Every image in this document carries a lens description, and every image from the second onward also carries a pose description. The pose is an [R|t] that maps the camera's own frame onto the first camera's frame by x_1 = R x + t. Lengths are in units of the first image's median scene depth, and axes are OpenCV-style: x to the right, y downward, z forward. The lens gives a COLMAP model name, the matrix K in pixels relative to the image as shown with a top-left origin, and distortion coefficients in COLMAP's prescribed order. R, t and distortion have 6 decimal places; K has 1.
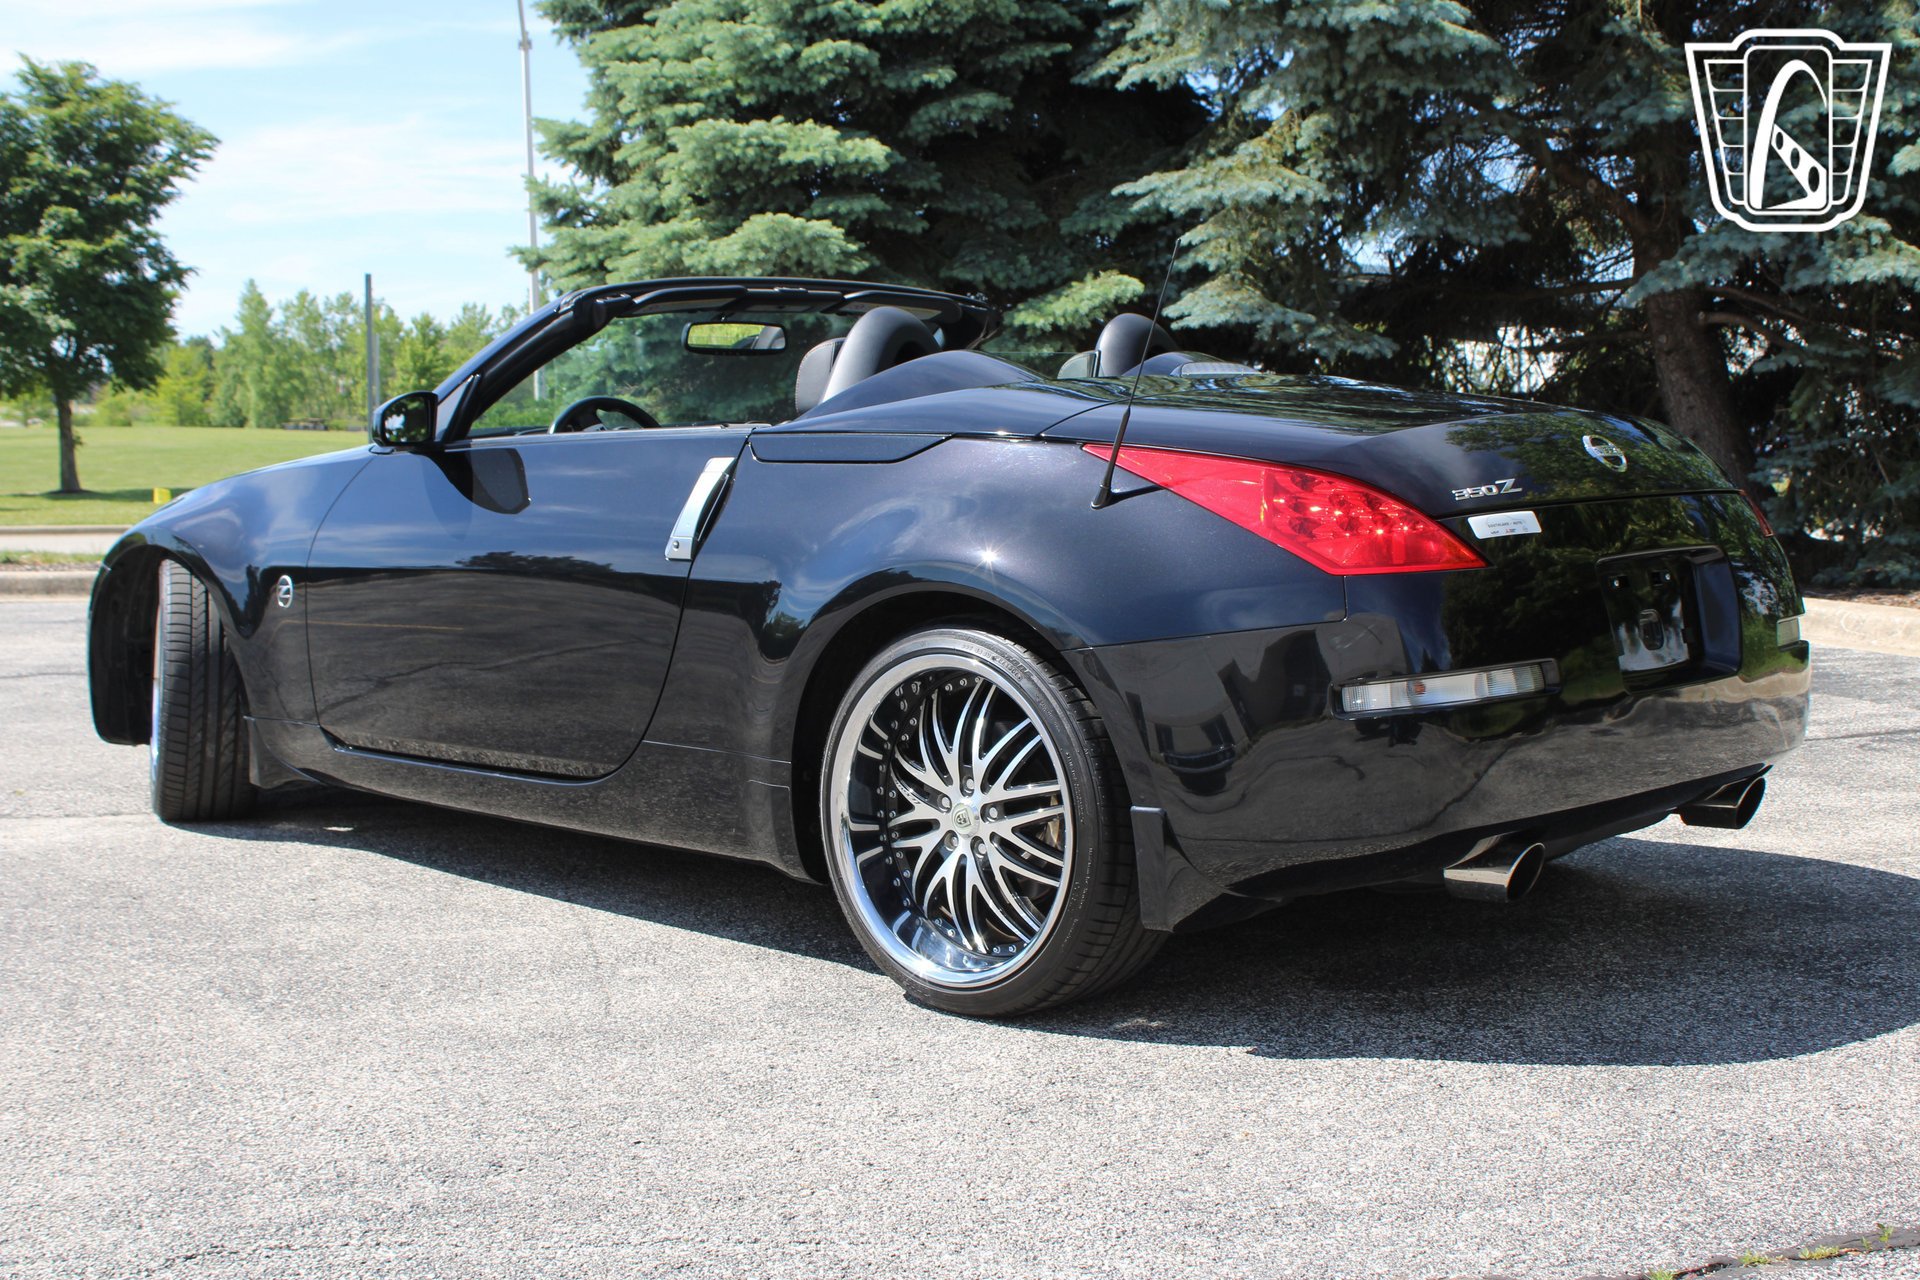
lens RADIAL K [[2388.5, 0, 960.0], [0, 2388.5, 640.0], [0, 0, 1]] dist [-0.066483, 0.080547]
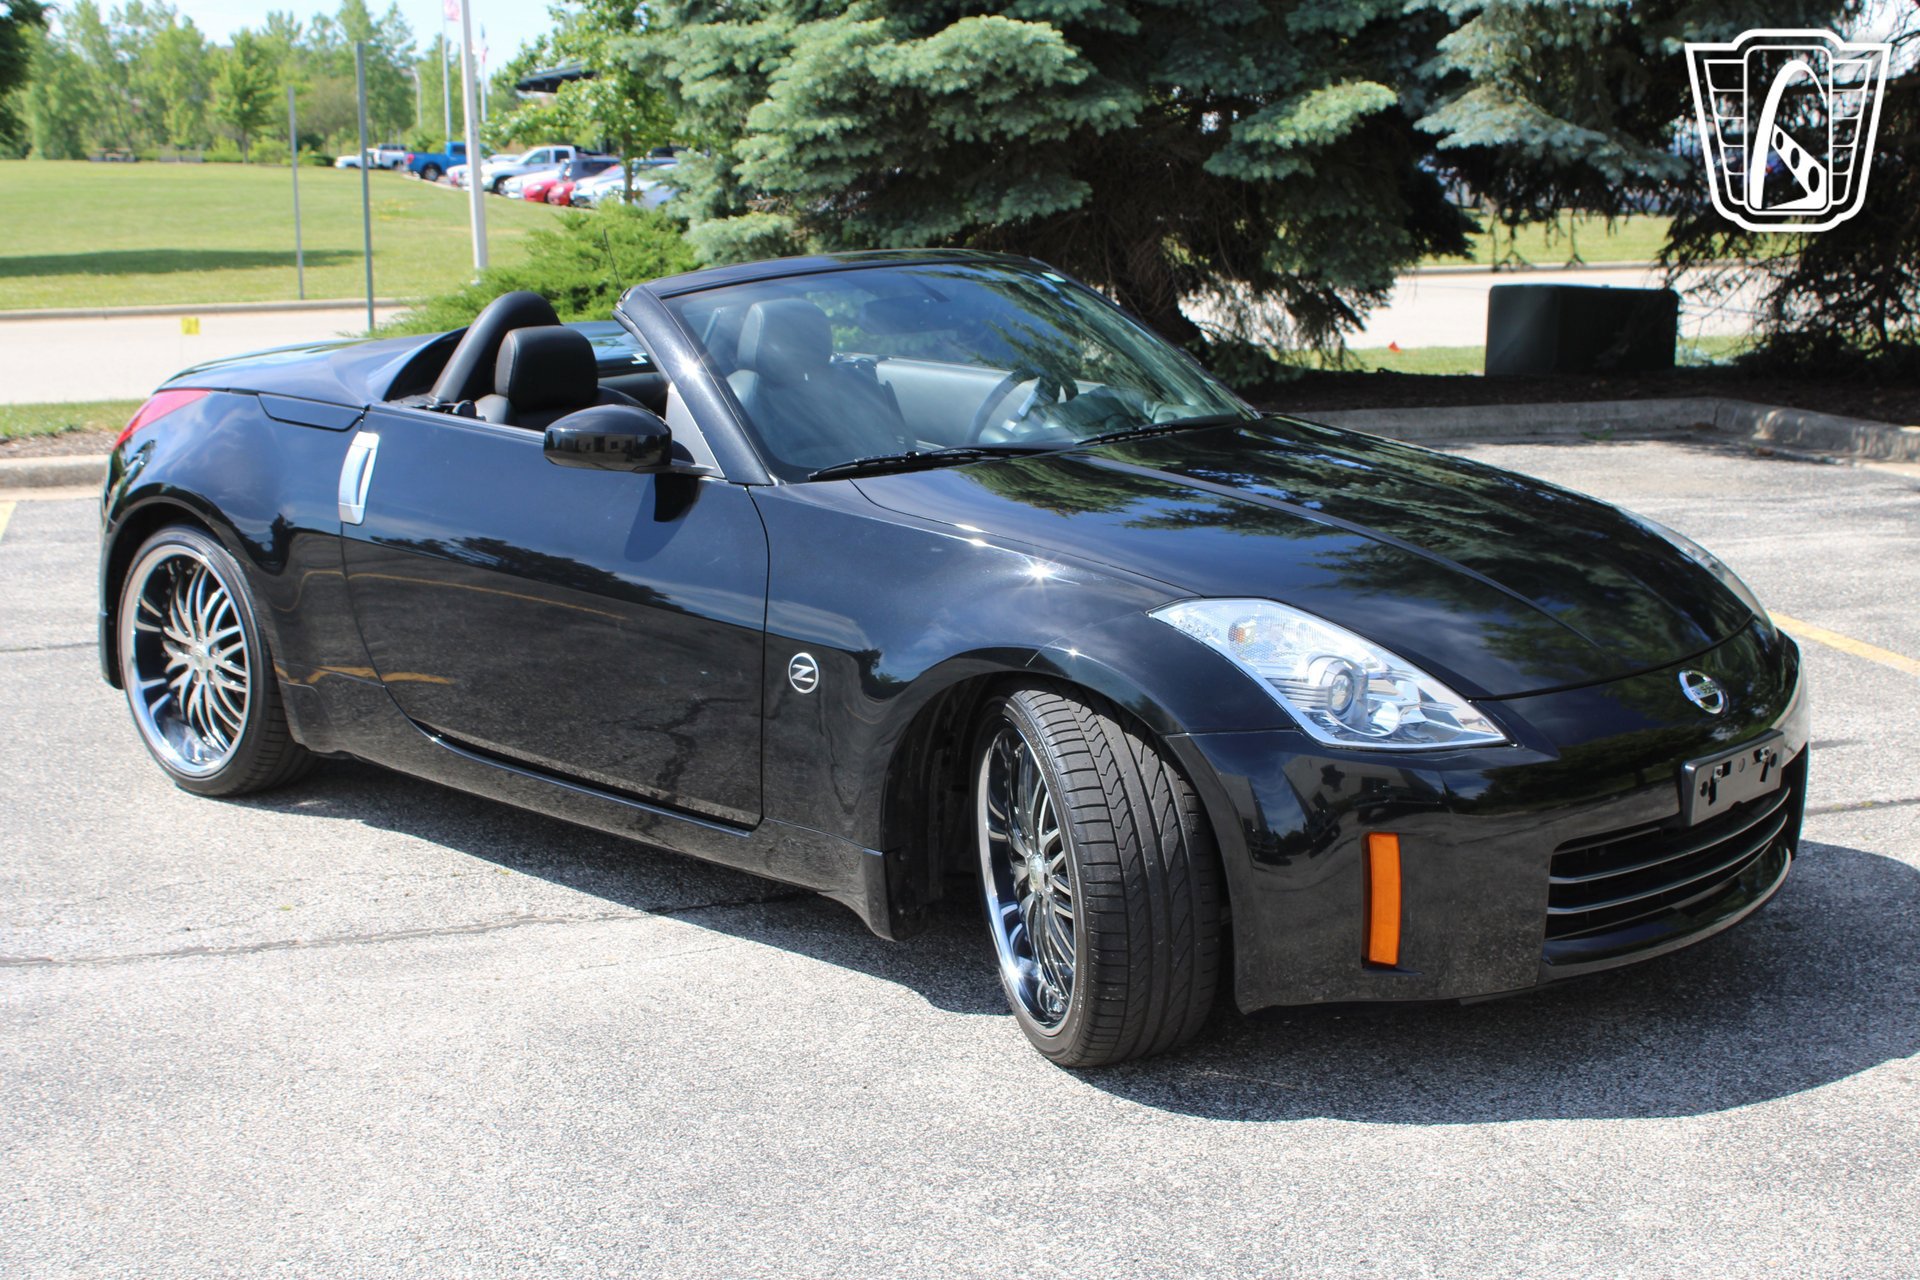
lens RADIAL K [[2573.4, 0, 960.0], [0, 2573.4, 640.0], [0, 0, 1]] dist [-0.030785, 0.015310]
pose [[0.998354, -0.020727, 0.053470, -0.147752], [0.015101, 0.994508, 0.103564, -0.054258], [-0.055323, -0.102586, 0.993185, 0.061078]]
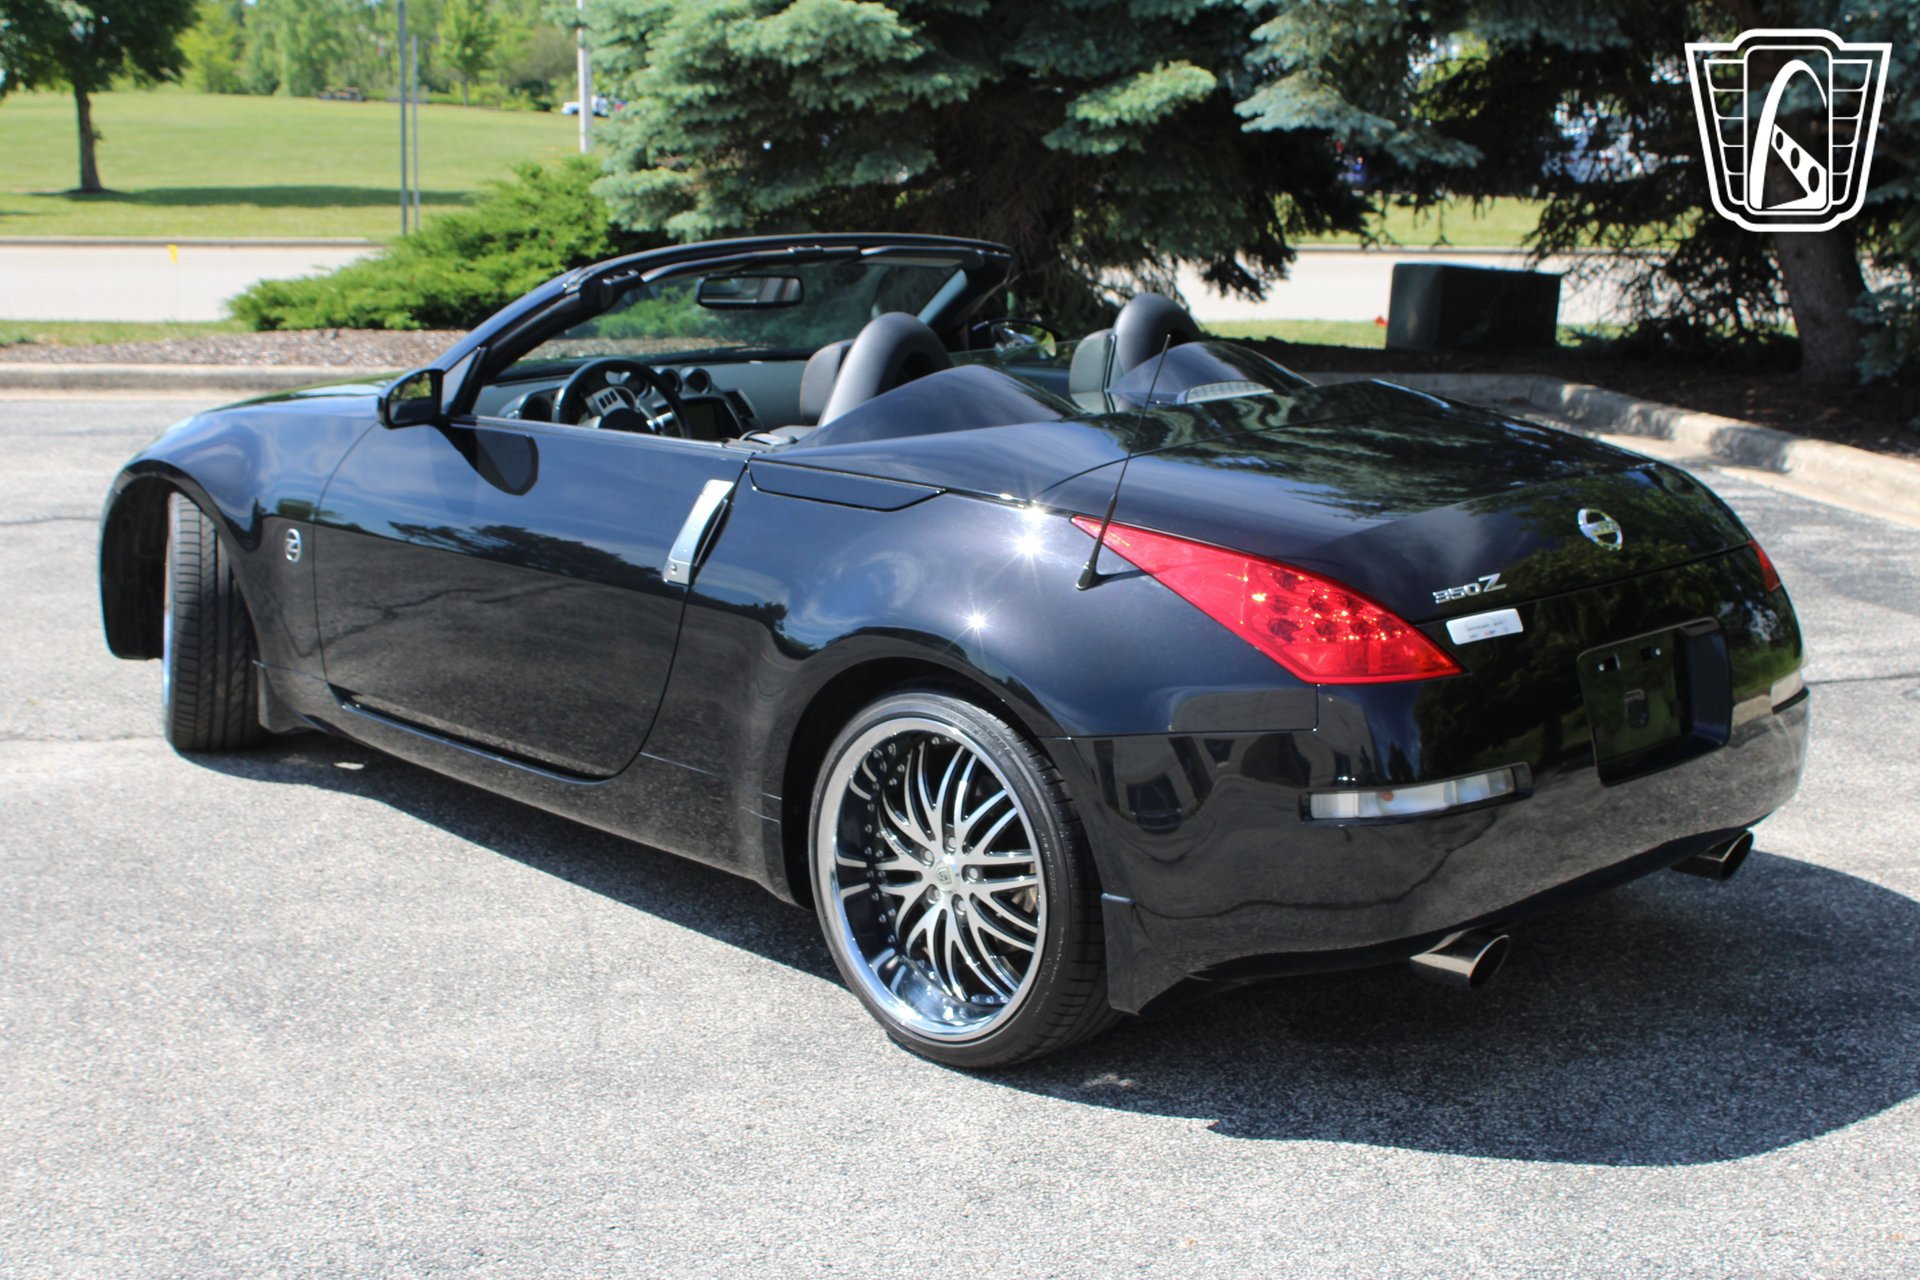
lens RADIAL K [[2536.2, 0, 960.0], [0, 2536.2, 640.0], [0, 0, 1]] dist [-0.046745, 0.056663]
pose [[0.999191, 0.028689, -0.028171, 0.011701], [-0.025082, 0.992341, 0.120958, -0.051524], [0.031425, -0.120153, 0.992258, -0.020995]]
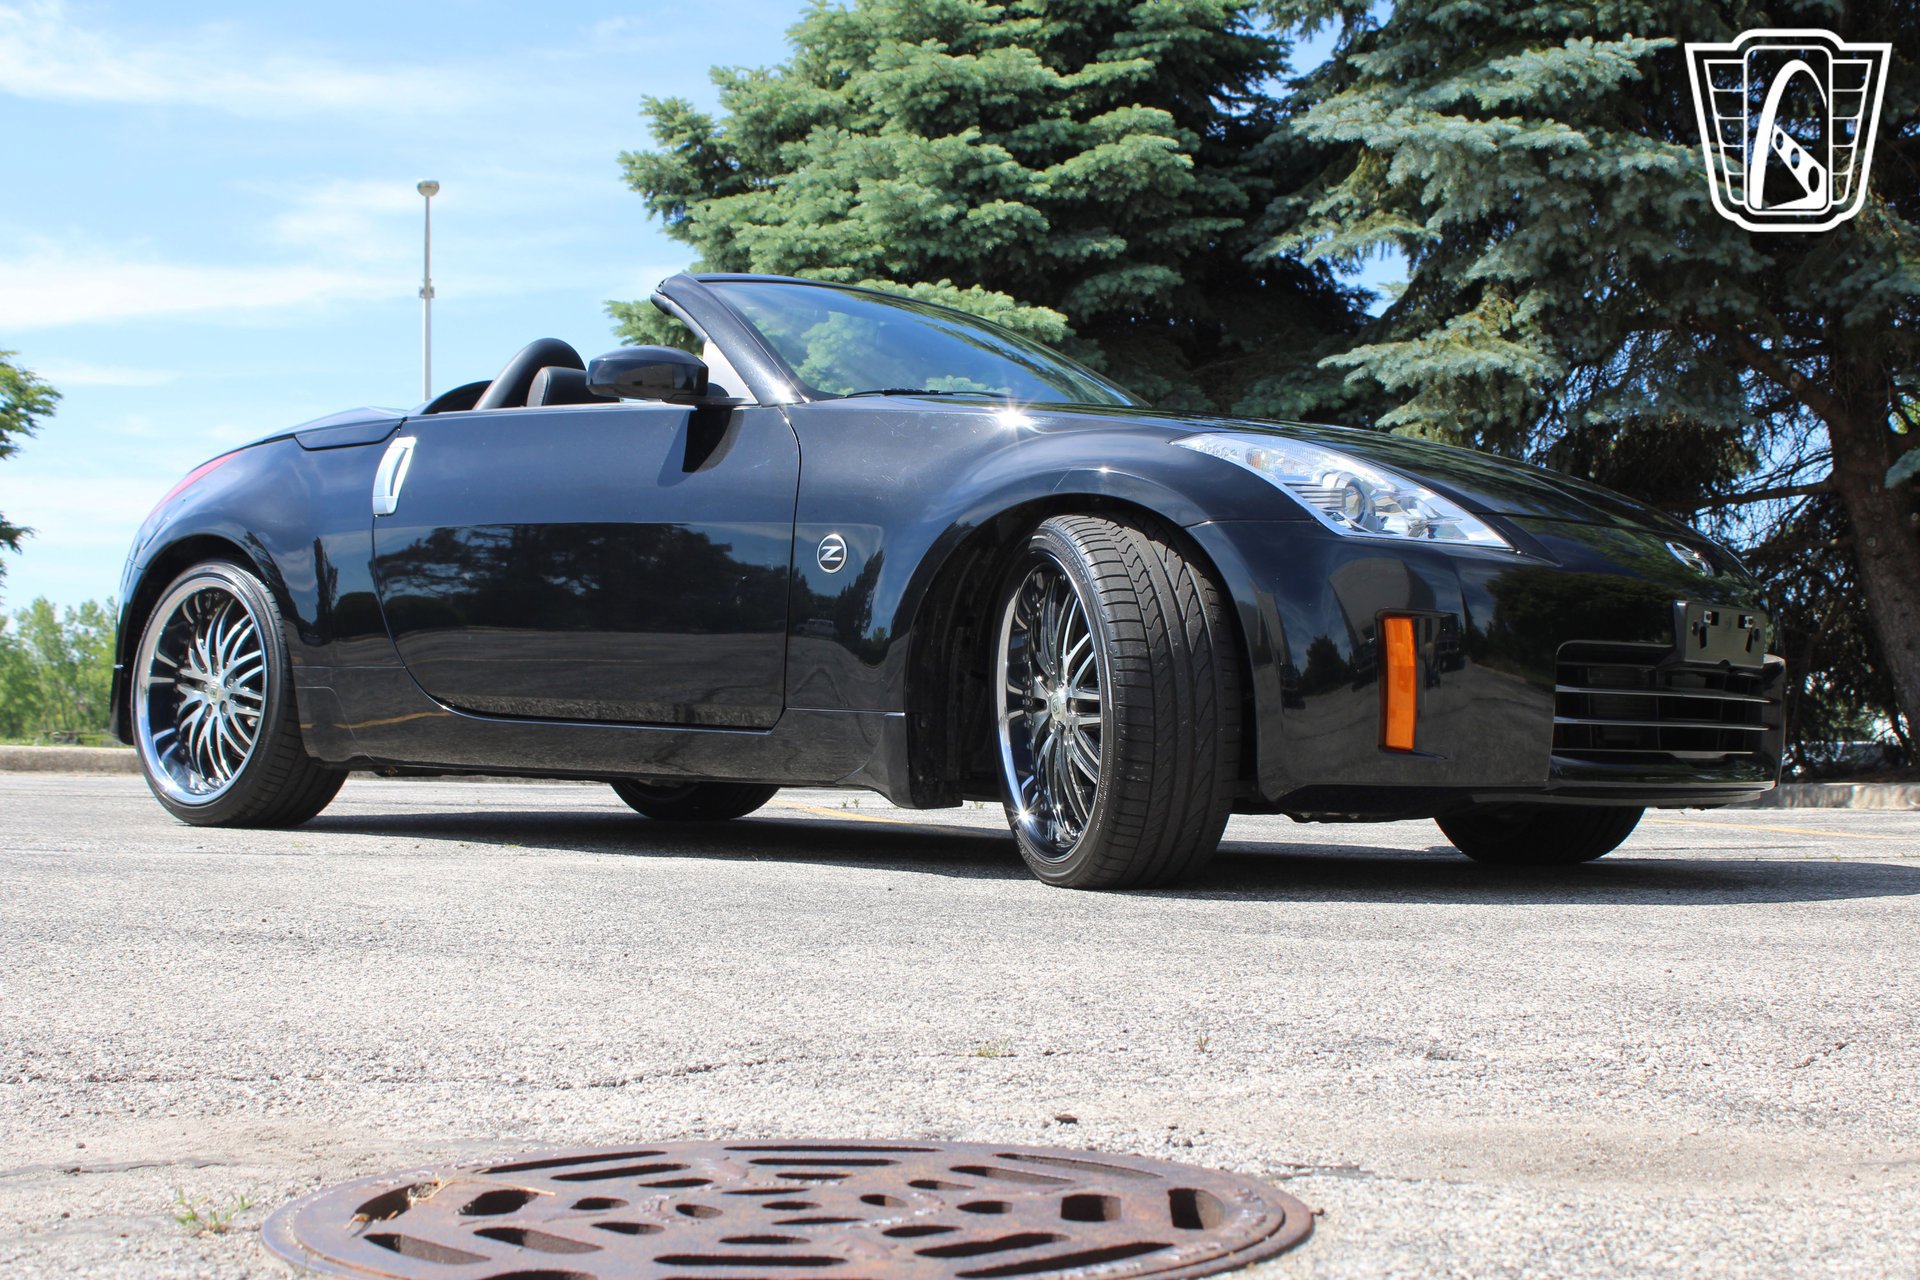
lens RADIAL K [[2552.6, 0, 960.0], [0, 2552.6, 640.0], [0, 0, 1]] dist [-0.059867, 0.032745]
pose [[0.996186, 0.017772, 0.085422, -0.164372], [-0.005833, 0.990410, -0.138036, 0.058057], [-0.087056, 0.137011, 0.986737, 0.051407]]
